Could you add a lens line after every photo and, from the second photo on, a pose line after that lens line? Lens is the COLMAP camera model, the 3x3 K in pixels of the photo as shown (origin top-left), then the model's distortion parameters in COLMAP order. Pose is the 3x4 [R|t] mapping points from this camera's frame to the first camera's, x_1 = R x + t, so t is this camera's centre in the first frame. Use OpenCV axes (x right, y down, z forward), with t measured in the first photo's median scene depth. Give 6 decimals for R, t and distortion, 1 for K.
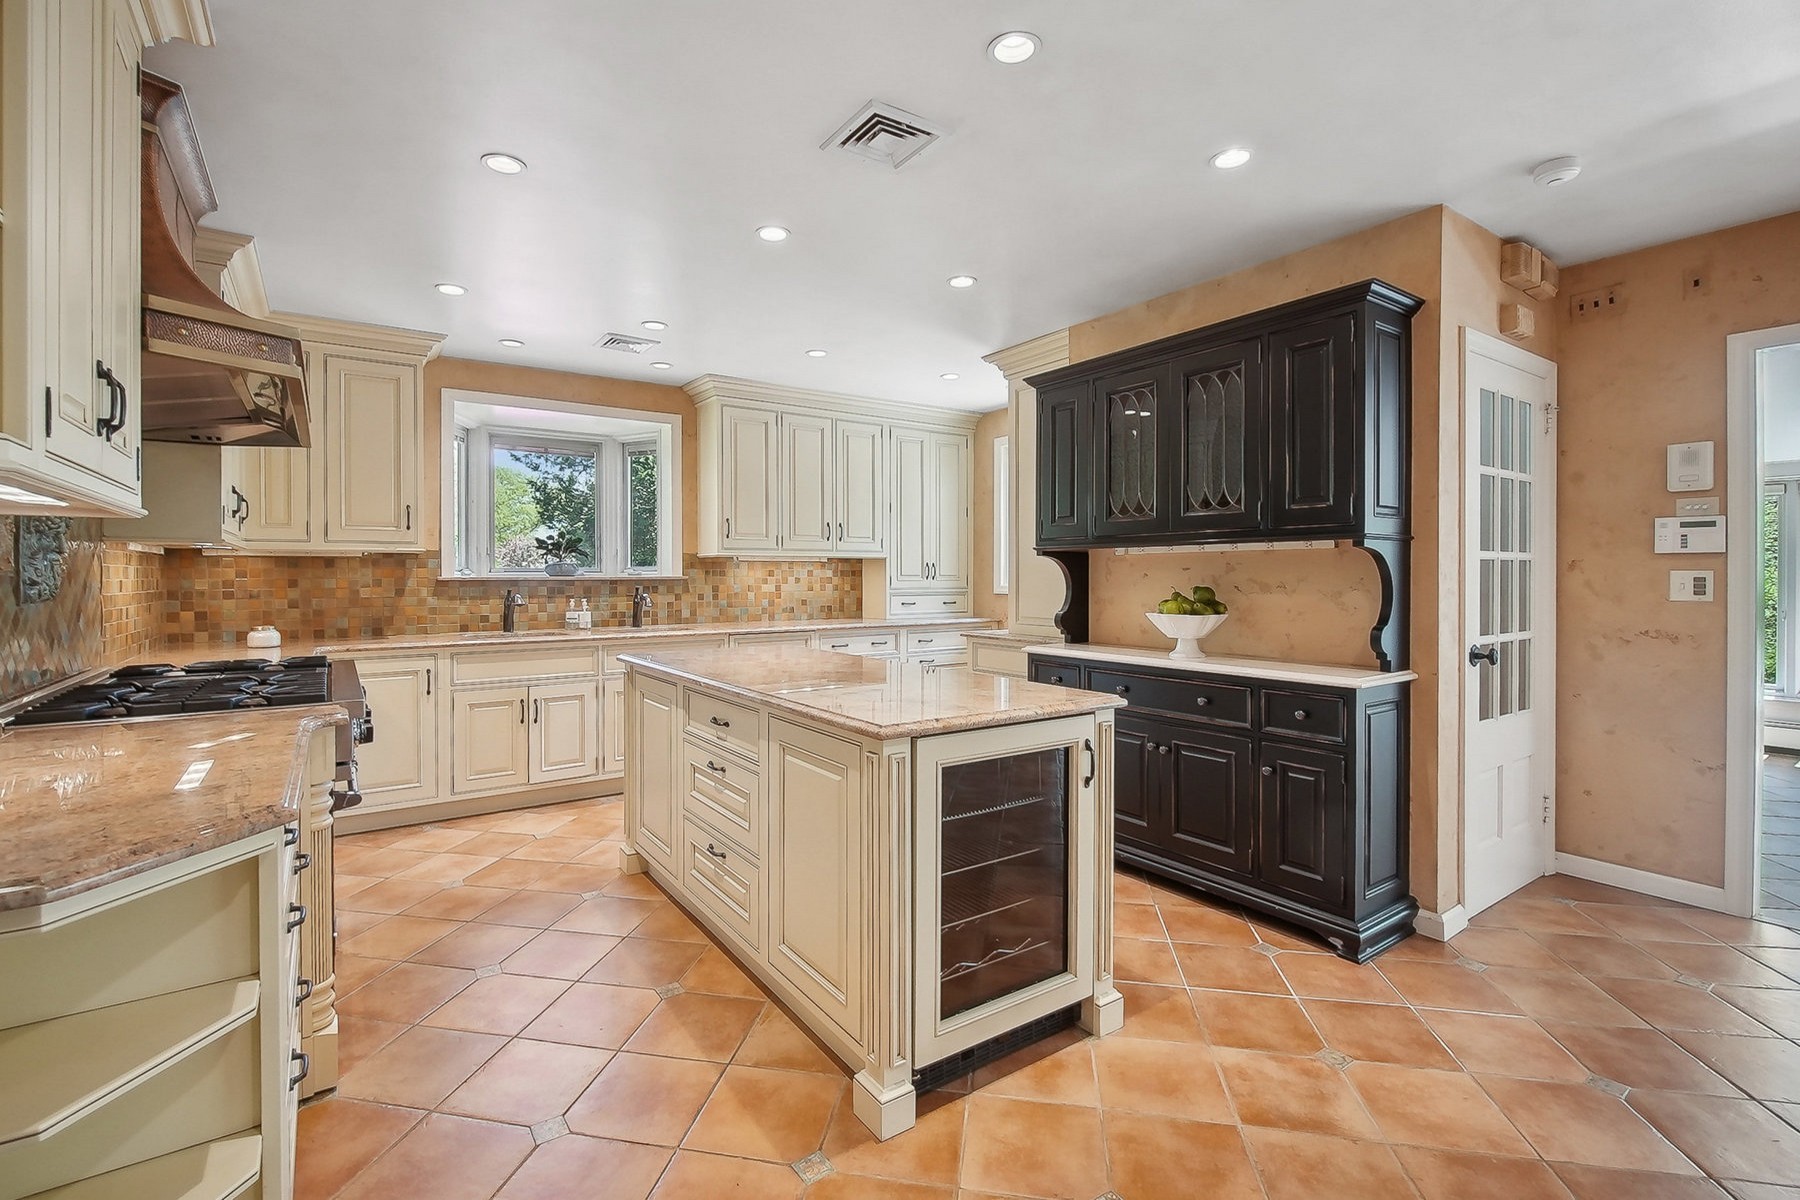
lens RADIAL K [[799.3, 0, 872.6], [0, 799.3, 576.2], [0, 0, 1]] dist [-0.000056, 0.000557]
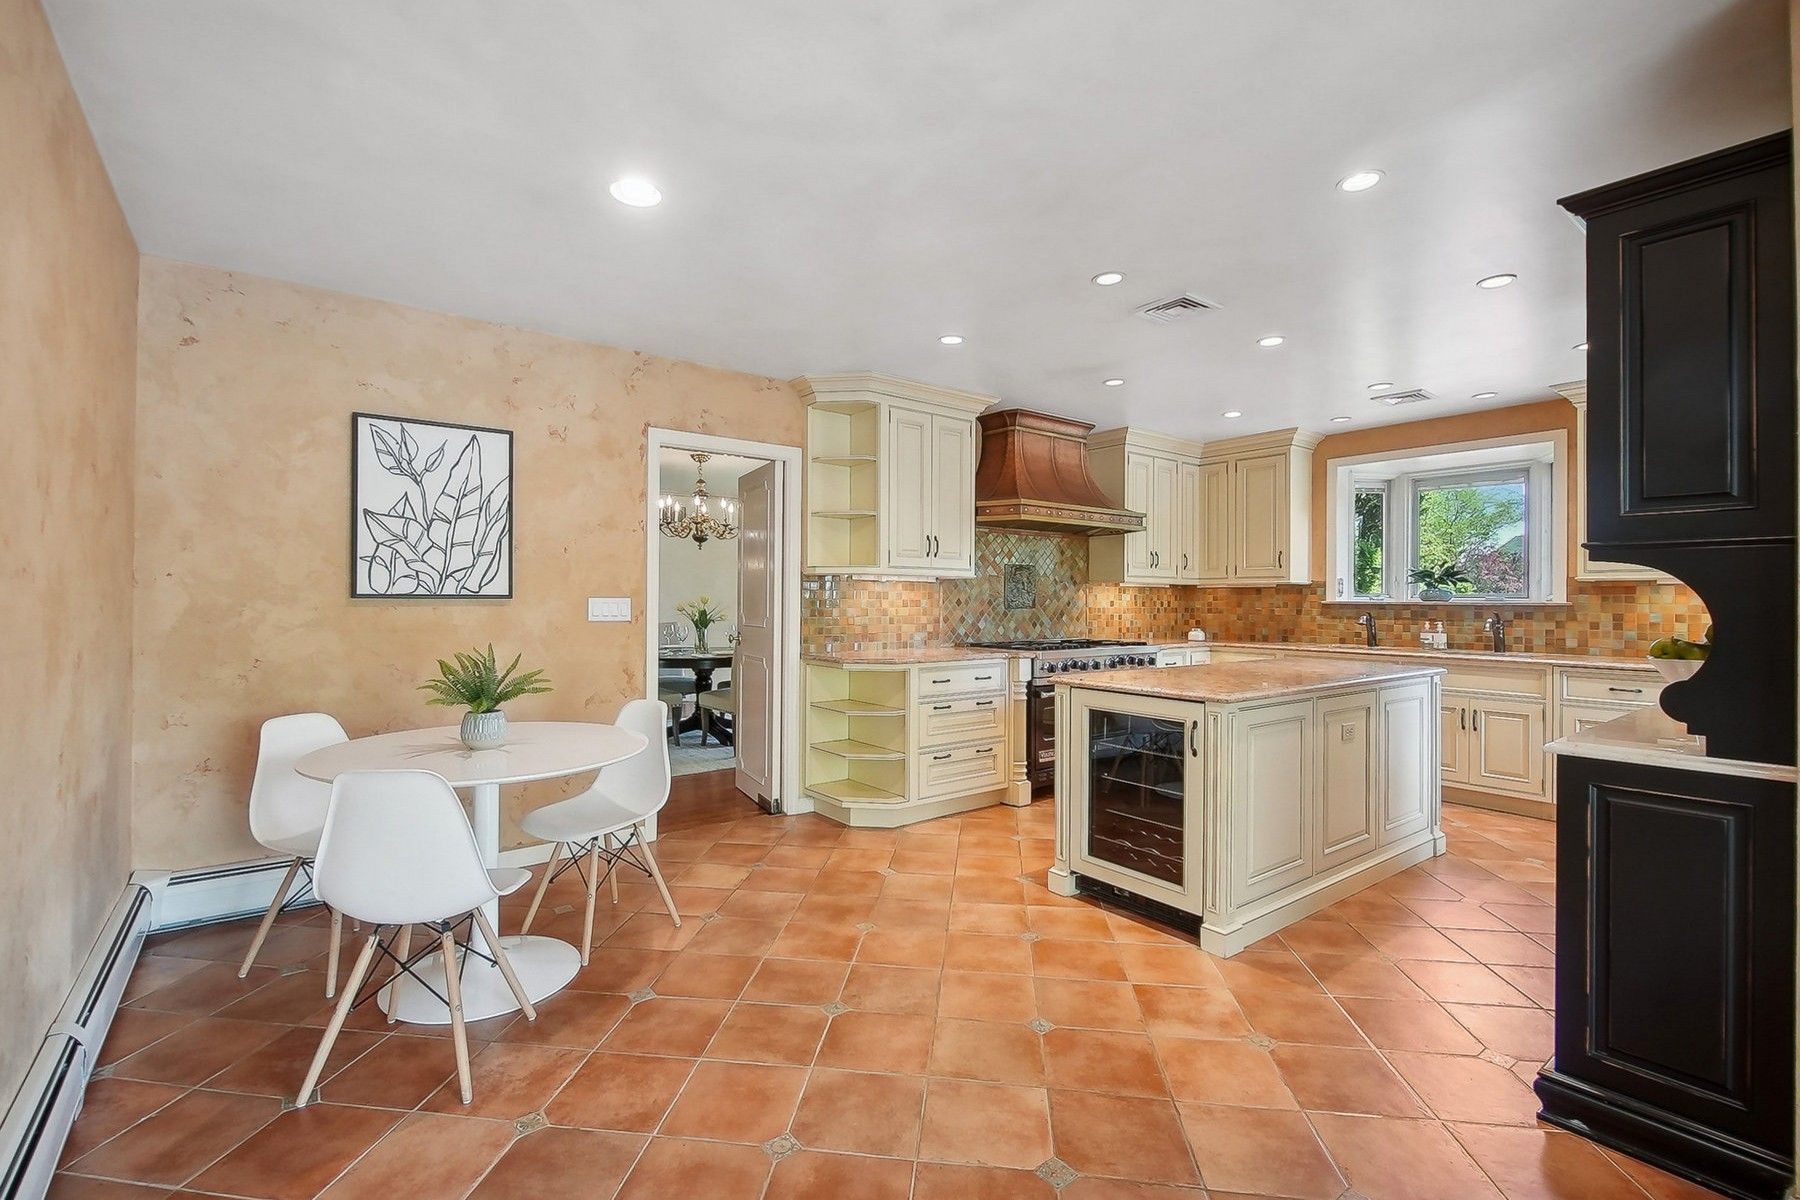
lens RADIAL K [[799.3, 0, 898.2], [0, 799.3, 596.4], [0, 0, 1]] dist [-0.000056, 0.000557]
pose [[0.072844, 0.000747, -0.997343, 0.721572], [-0.006675, 0.999978, 0.000262, -0.002654], [0.997321, 0.006638, 0.072847, 0.183549]]
